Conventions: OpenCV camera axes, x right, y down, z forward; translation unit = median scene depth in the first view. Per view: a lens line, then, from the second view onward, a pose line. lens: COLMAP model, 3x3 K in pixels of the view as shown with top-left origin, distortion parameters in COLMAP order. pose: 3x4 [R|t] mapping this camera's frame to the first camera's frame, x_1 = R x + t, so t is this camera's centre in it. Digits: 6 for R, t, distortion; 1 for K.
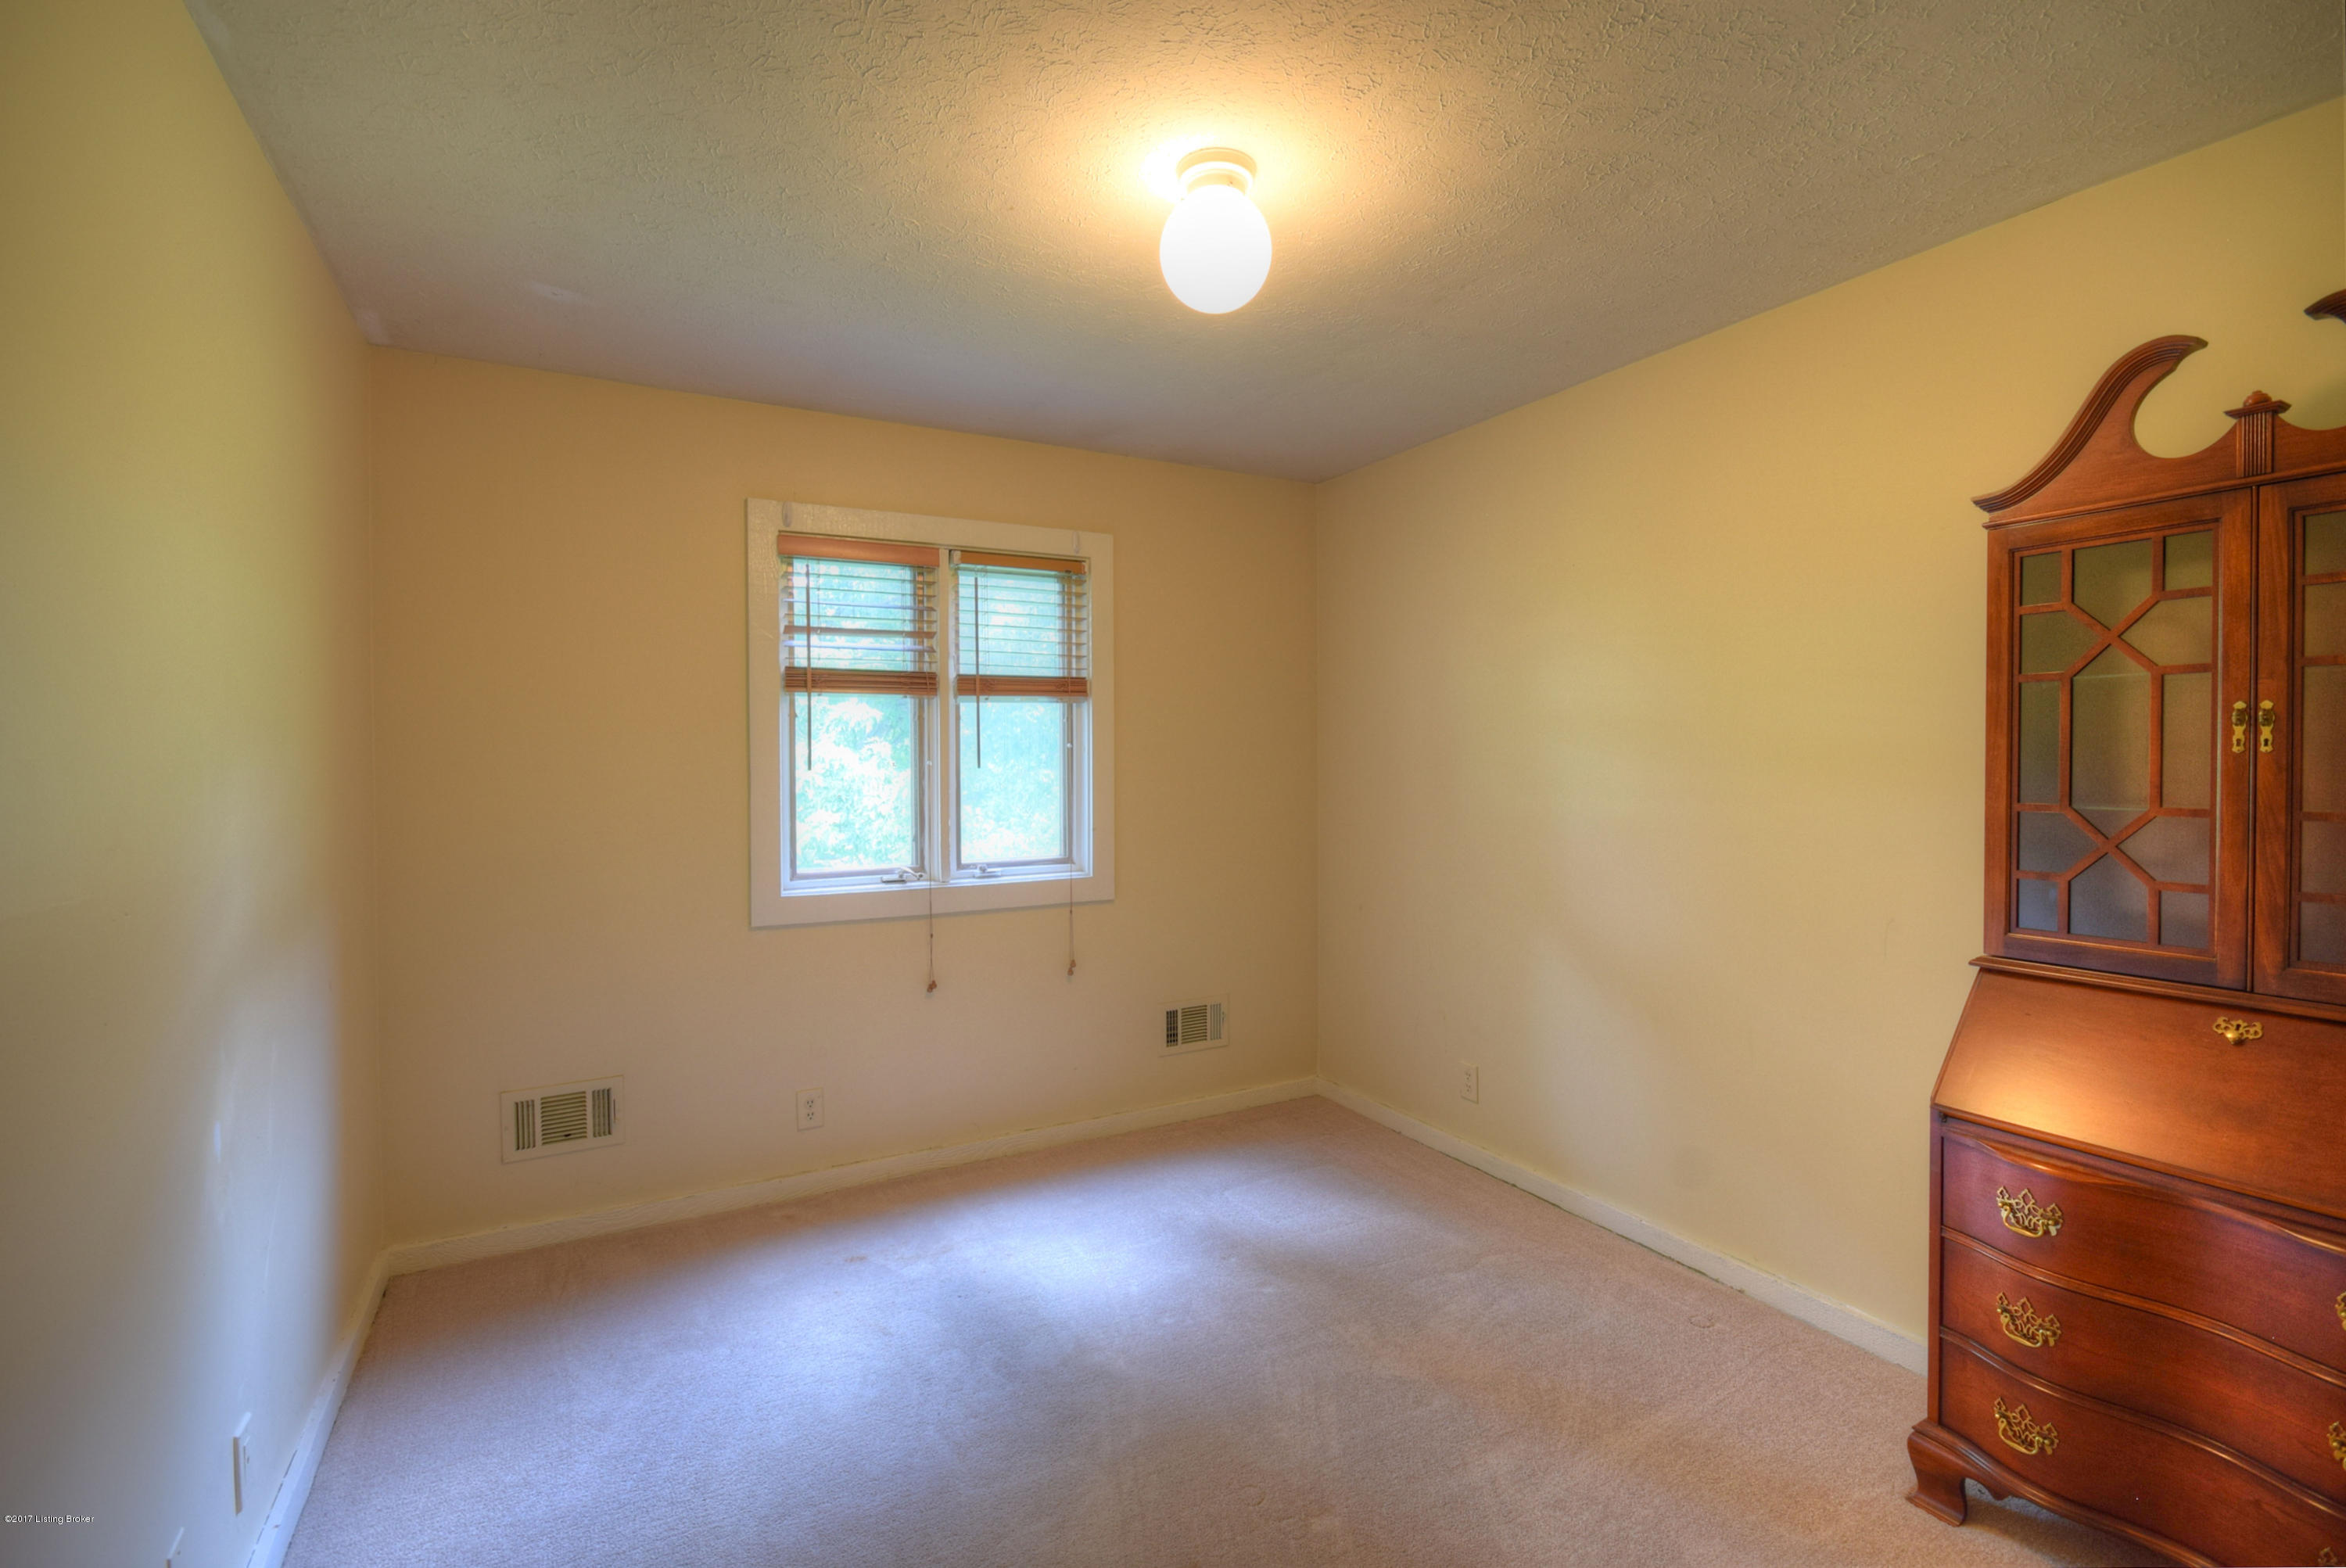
lens RADIAL K [[1057.9, 0, 1173.0], [0, 1057.9, 784.0], [0, 0, 1]] dist [0.000820, 0.000151]
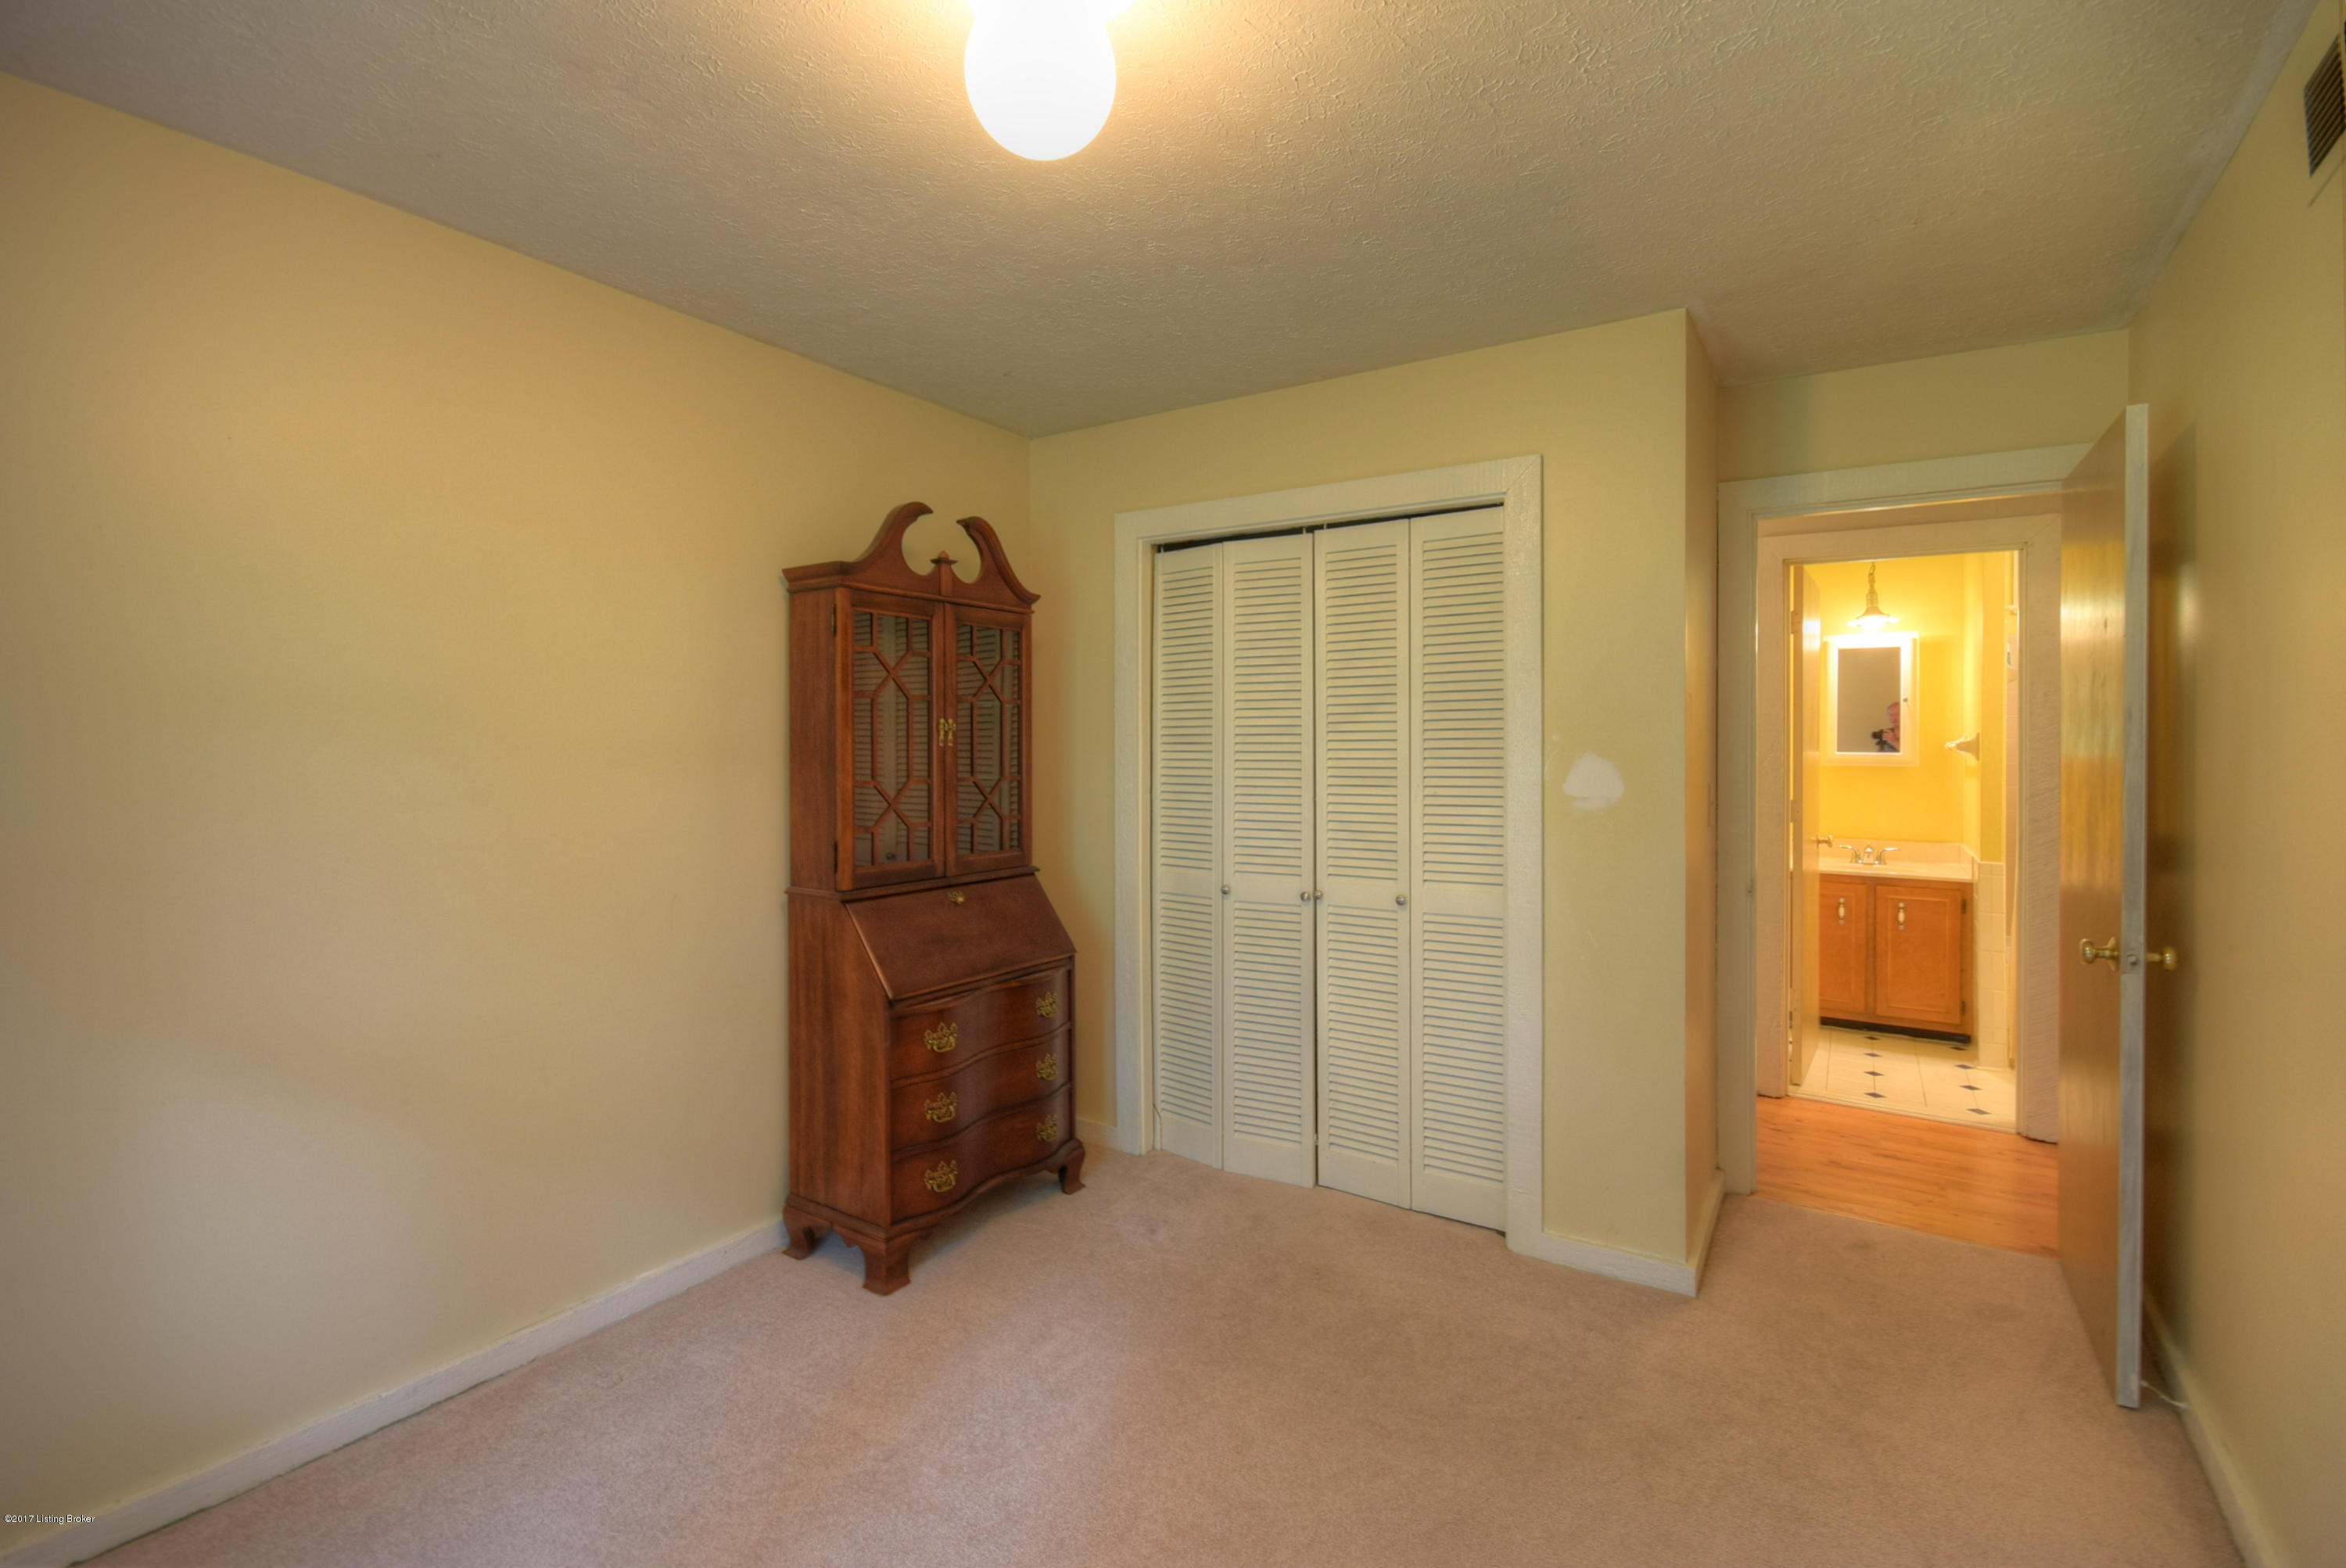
lens RADIAL K [[1057.9, 0, 1173.0], [0, 1057.9, 784.0], [0, 0, 1]] dist [0.000820, 0.000151]
pose [[-0.489742, -0.007889, 0.871832, -0.735560], [0.027031, 0.999341, 0.024227, 0.002322], [-0.871448, 0.035432, -0.489206, 1.483655]]
